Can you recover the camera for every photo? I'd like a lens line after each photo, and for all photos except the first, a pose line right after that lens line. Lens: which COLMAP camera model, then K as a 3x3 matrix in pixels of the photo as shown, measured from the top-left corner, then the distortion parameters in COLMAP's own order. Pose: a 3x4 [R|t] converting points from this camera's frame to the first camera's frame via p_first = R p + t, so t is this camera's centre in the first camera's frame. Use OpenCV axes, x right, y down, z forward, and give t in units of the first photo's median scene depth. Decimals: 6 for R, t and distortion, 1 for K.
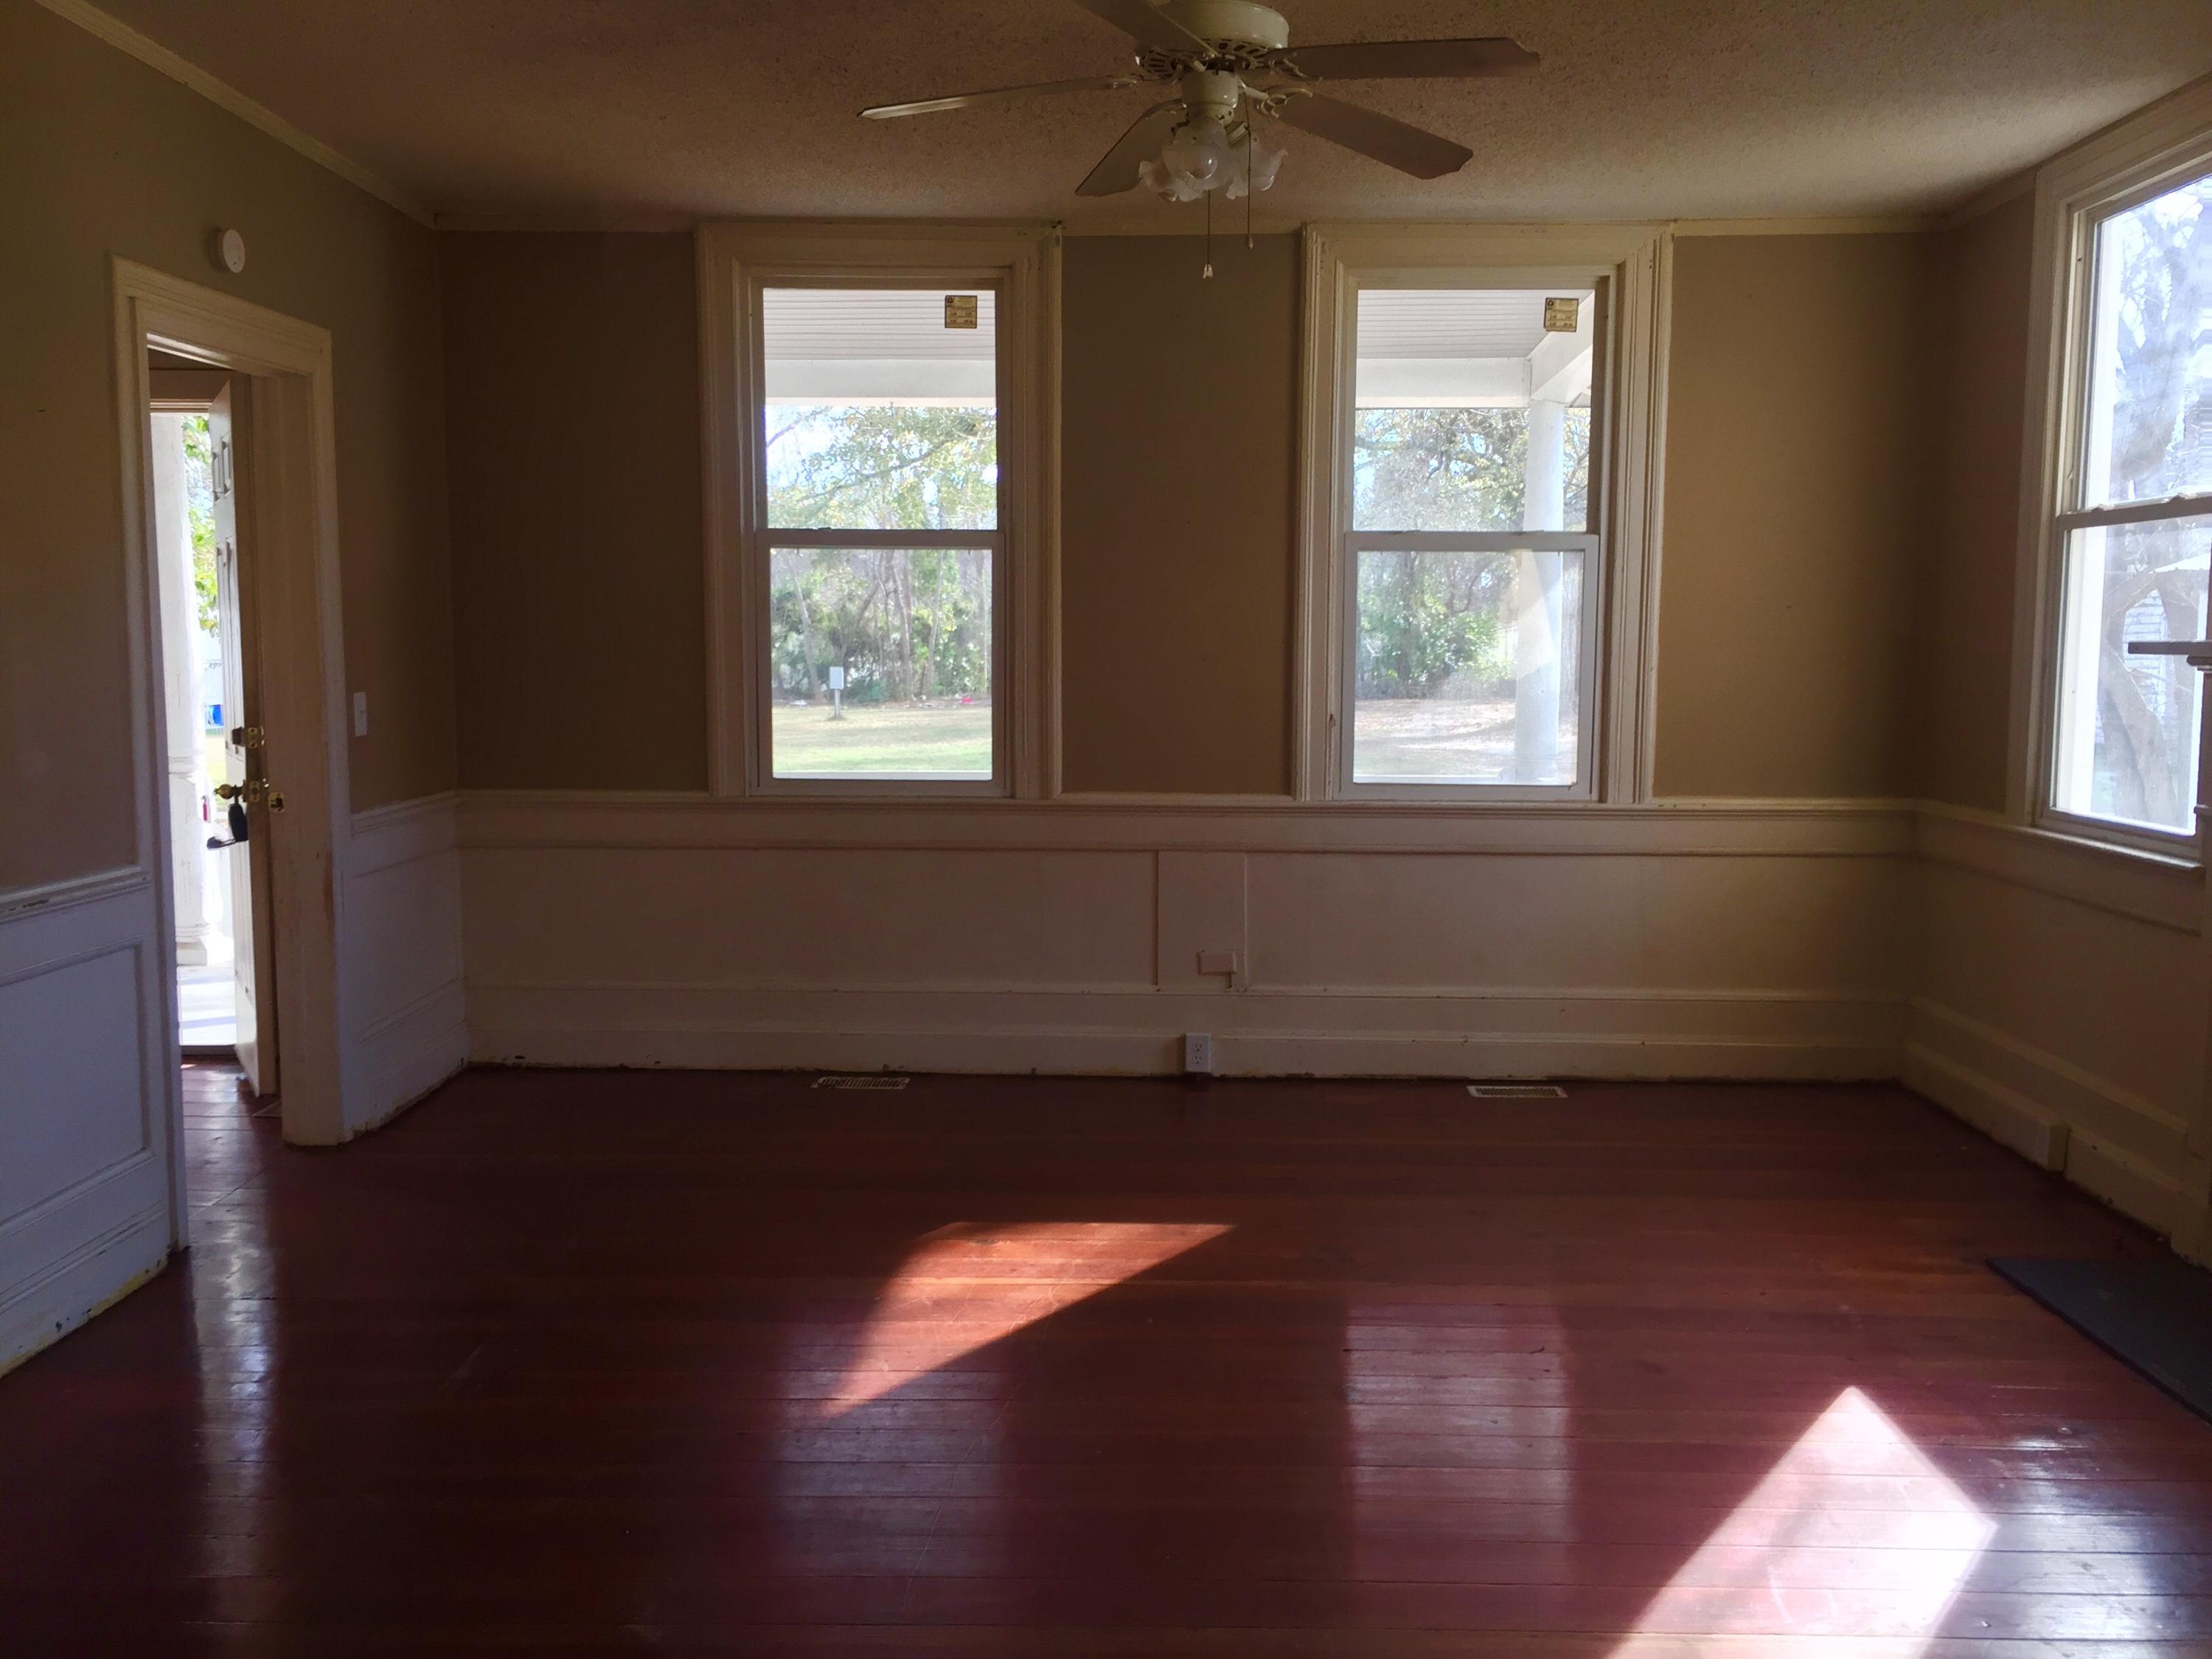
lens RADIAL K [[1913.6, 0, 1106.0], [0, 1913.6, 829.5], [0, 0, 1]] dist [0.054913, -0.049661]
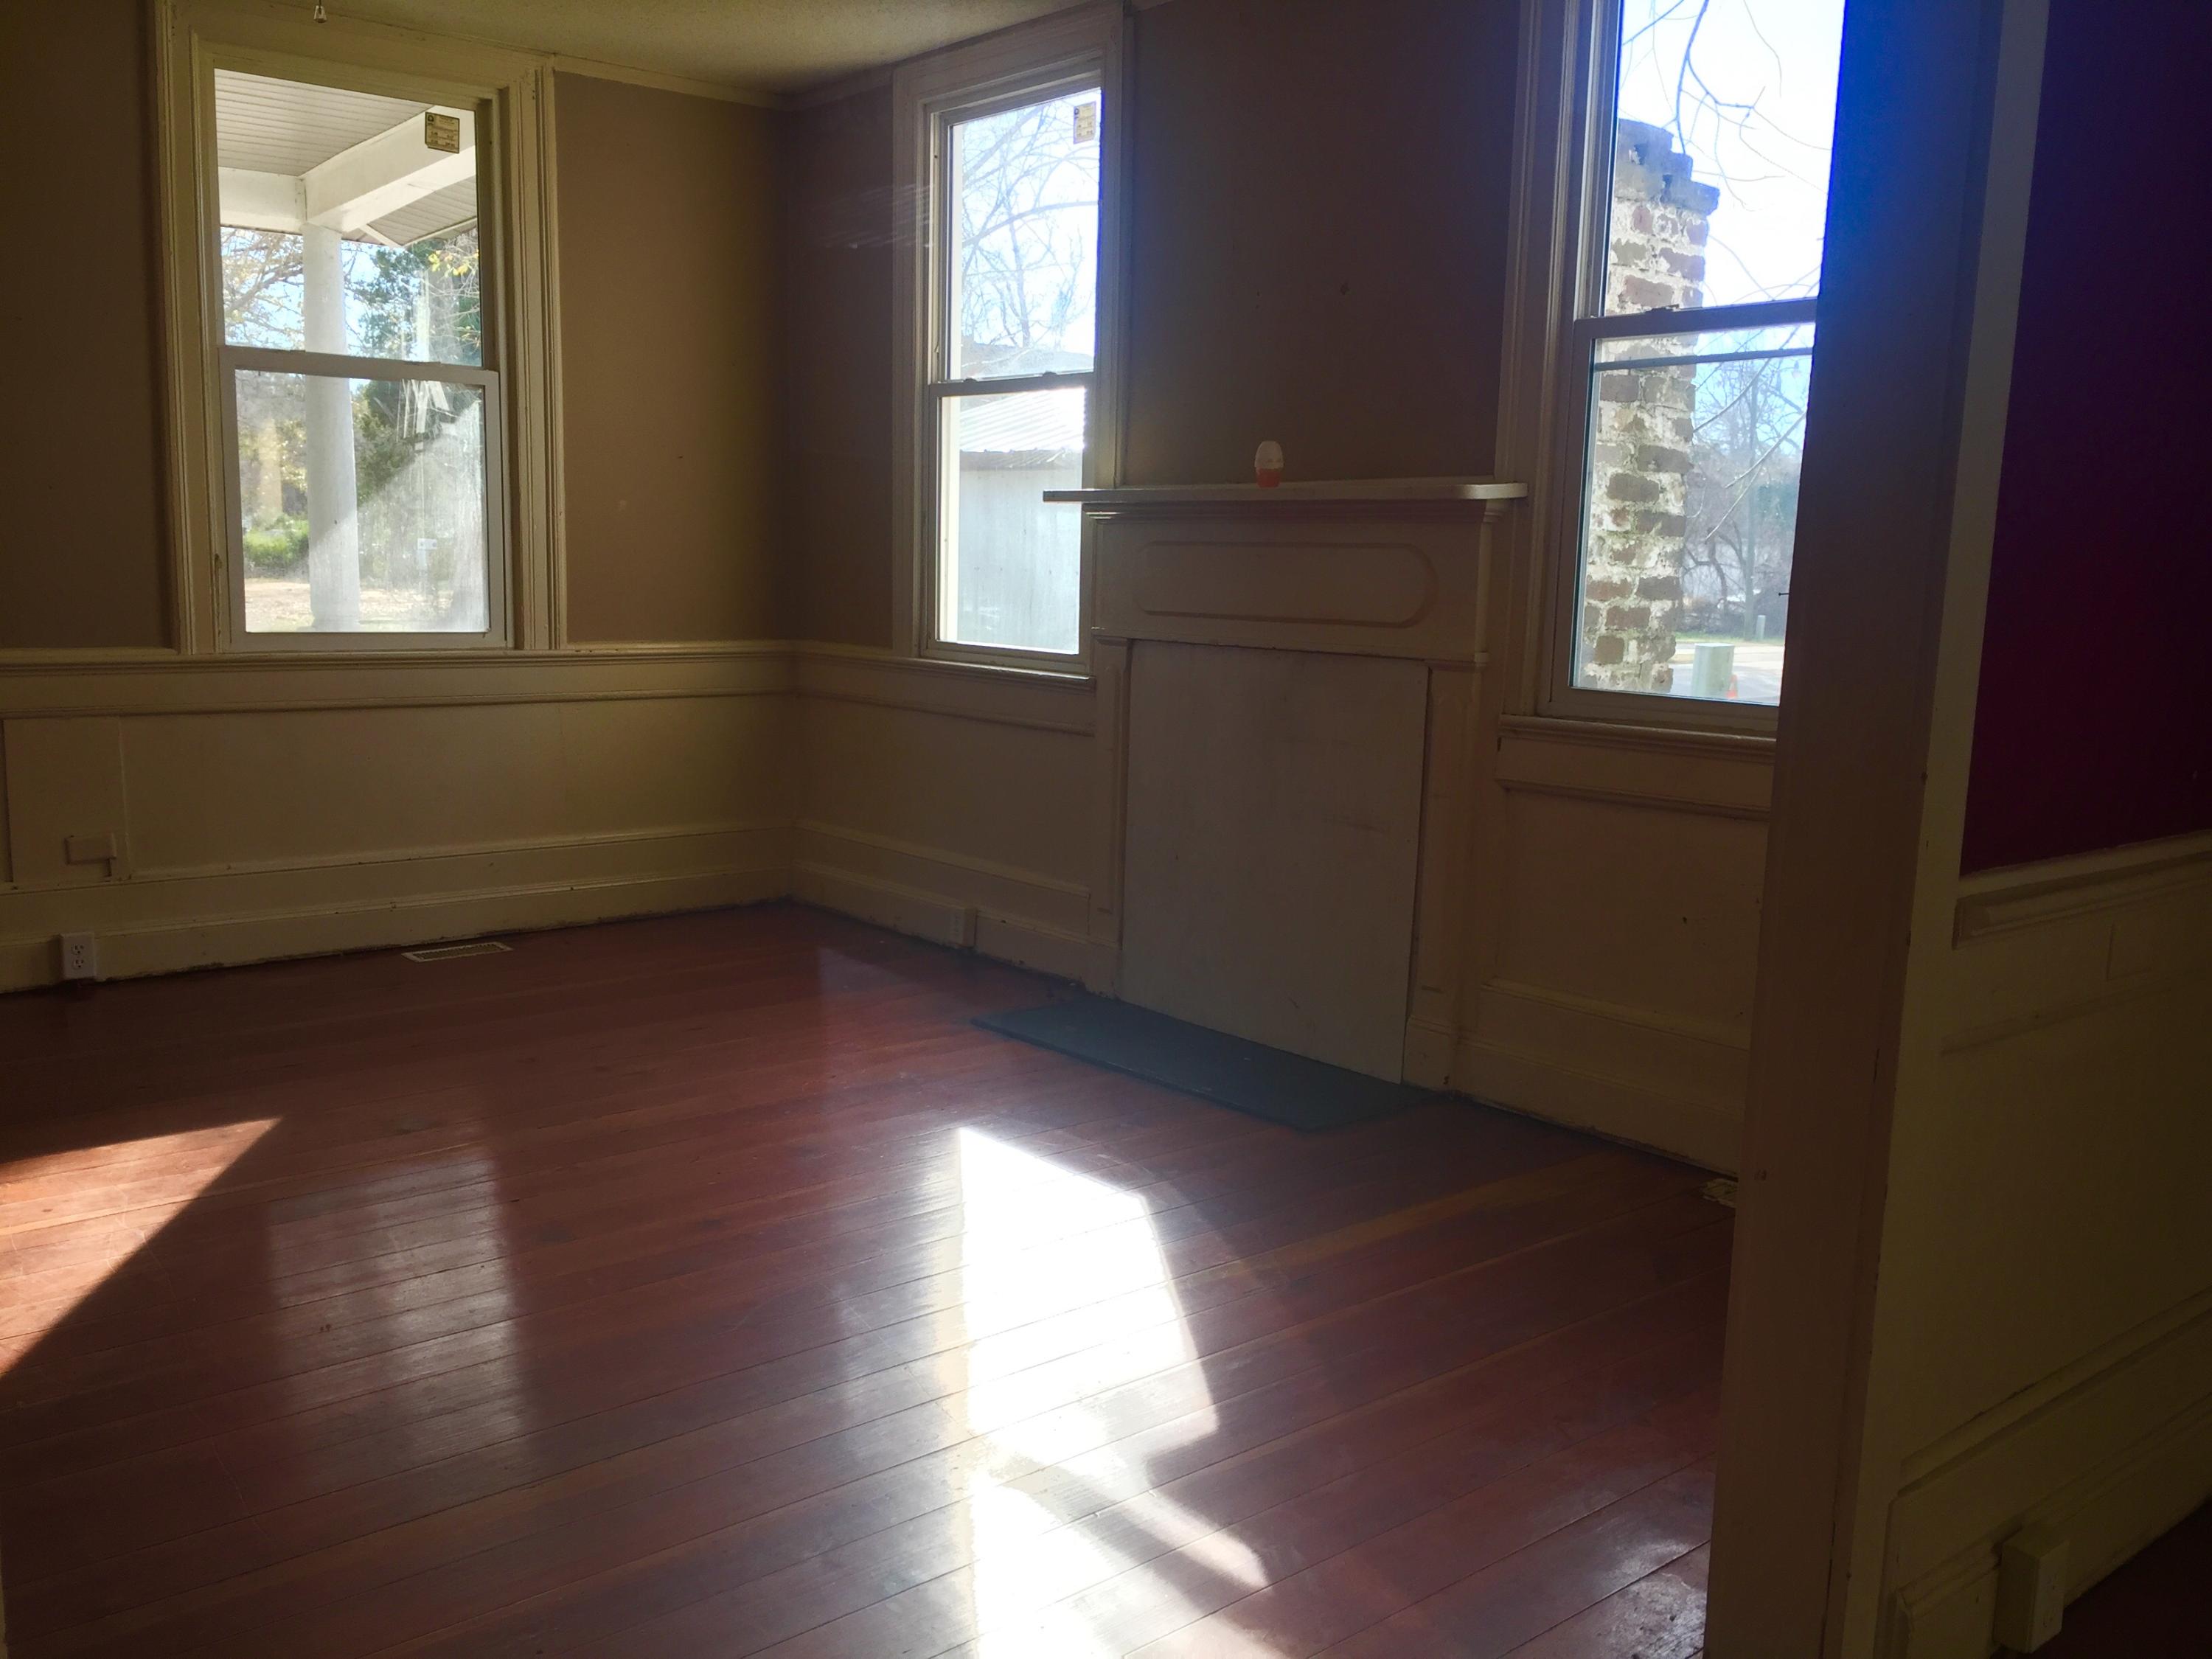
lens RADIAL K [[1913.6, 0, 1106.0], [0, 1913.6, 829.5], [0, 0, 1]] dist [0.054913, -0.049661]
pose [[0.746948, -0.082565, 0.659736, -0.176232], [0.046437, 0.996315, 0.072112, 0.020971], [-0.663259, -0.023228, 0.748029, 0.063062]]
